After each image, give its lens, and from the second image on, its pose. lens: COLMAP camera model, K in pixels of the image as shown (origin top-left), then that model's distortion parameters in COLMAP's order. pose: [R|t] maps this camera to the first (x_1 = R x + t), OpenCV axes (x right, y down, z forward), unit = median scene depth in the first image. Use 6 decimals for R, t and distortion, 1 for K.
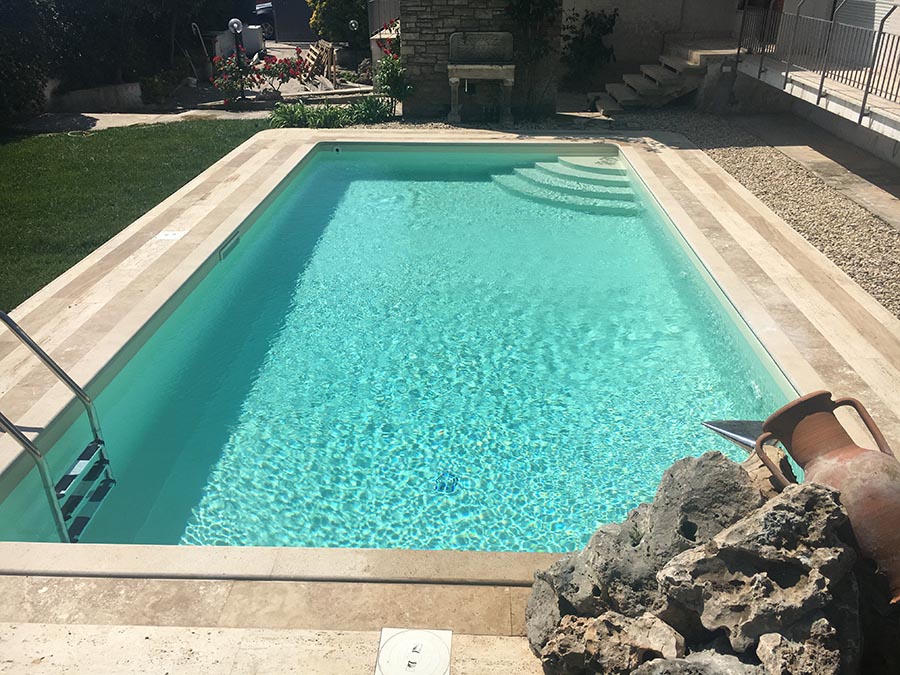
lens RADIAL K [[767.0, 0, 453.2], [0, 767.0, 333.9], [0, 0, 1]] dist [0.076724, -0.093300]
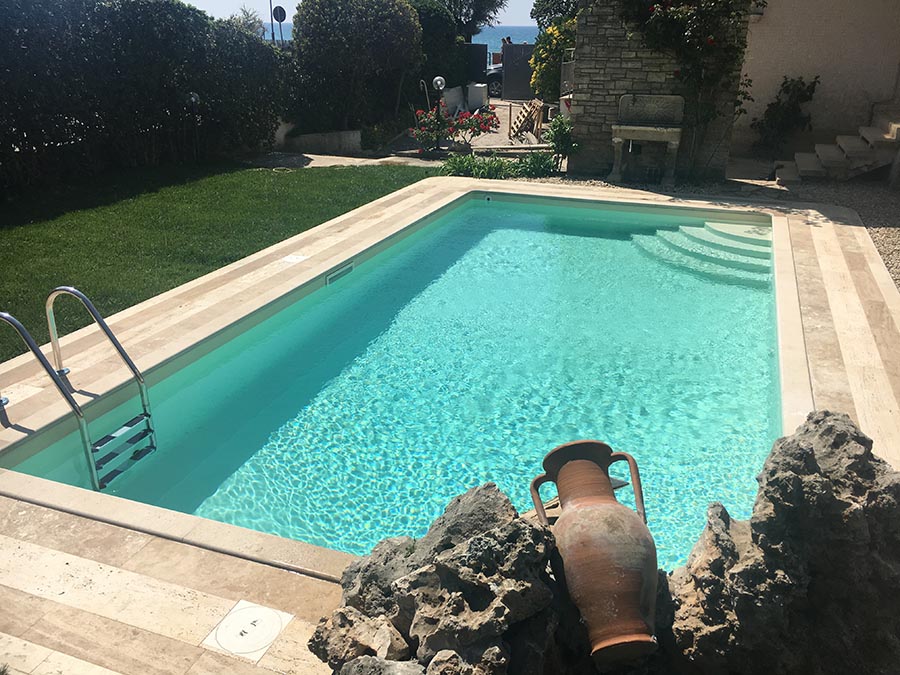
lens RADIAL K [[767.0, 0, 453.0], [0, 767.0, 340.8], [0, 0, 1]] dist [0.076724, -0.093300]
pose [[0.951069, 0.127137, -0.281611, 0.163341], [-0.144081, 0.988748, -0.040214, 0.003224], [0.273330, 0.078821, 0.958686, -0.008909]]
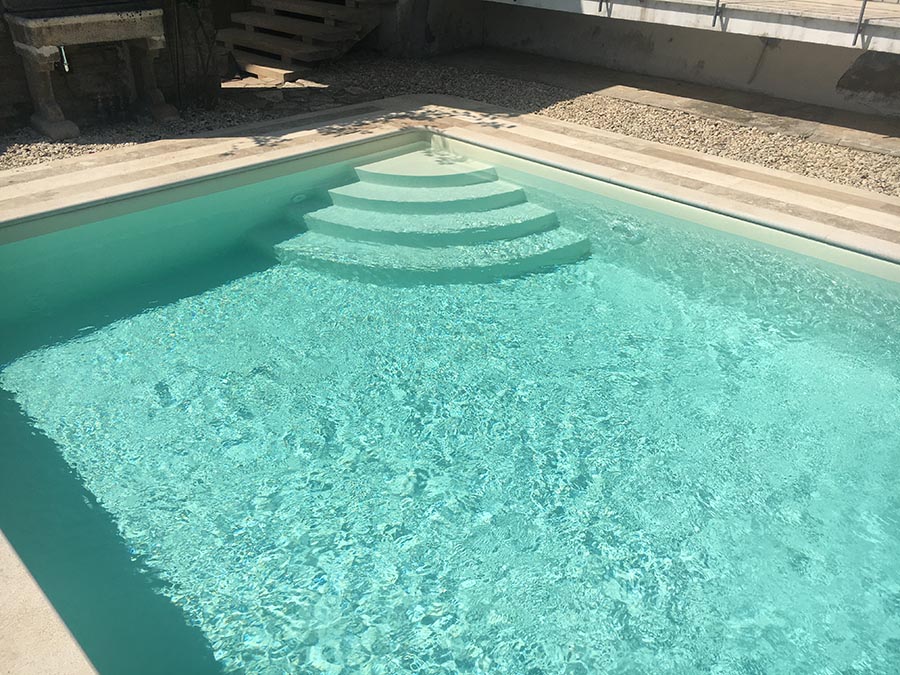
lens RADIAL K [[767.0, 0, 450.6], [0, 767.0, 334.2], [0, 0, 1]] dist [0.076724, -0.093300]
pose [[0.682435, -0.352438, 0.640367, -0.281364], [0.303320, 0.933633, 0.190595, -0.258693], [-0.665040, 0.064167, 0.744046, 0.696121]]
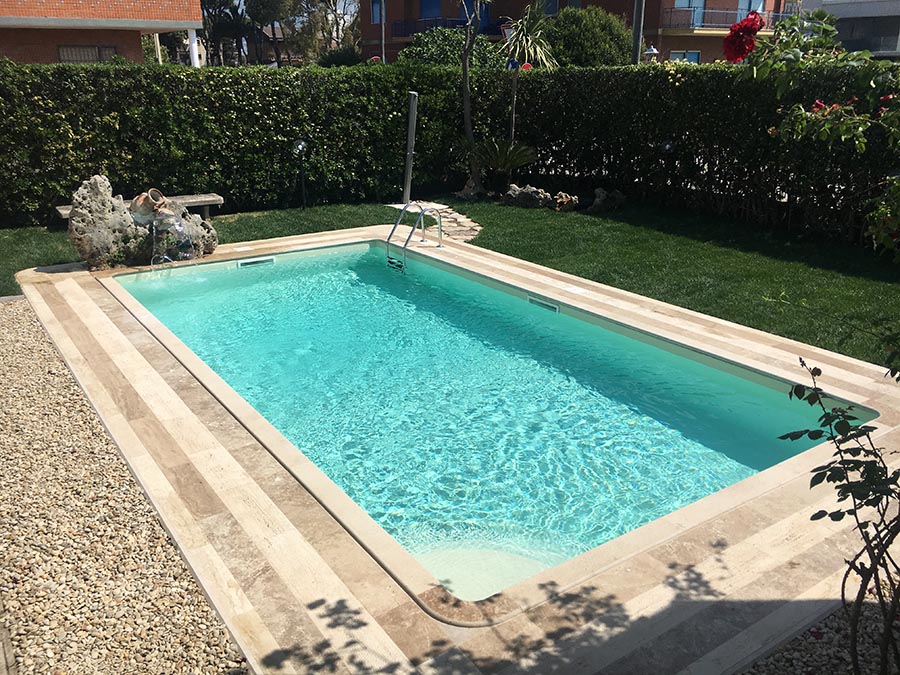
lens RADIAL K [[767.0, 0, 455.6], [0, 767.0, 337.5], [0, 0, 1]] dist [0.076724, -0.093300]
pose [[-0.796860, 0.208516, -0.567041, 0.519204], [-0.254906, 0.734891, 0.628457, -0.749908], [0.547756, 0.645334, -0.532453, 1.430958]]
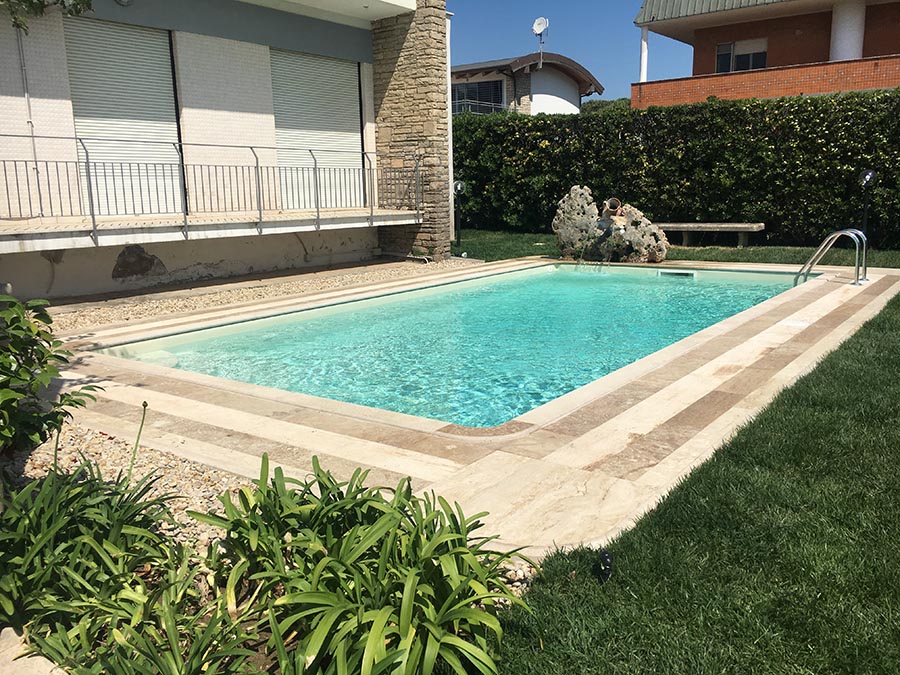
lens RADIAL K [[767.0, 0, 452.5], [0, 767.0, 329.7], [0, 0, 1]] dist [0.076724, -0.093300]
pose [[-0.832584, -0.076711, 0.548562, -0.460863], [0.262807, 0.817082, 0.513137, -0.625817], [-0.487583, 0.571396, -0.660129, 1.589484]]
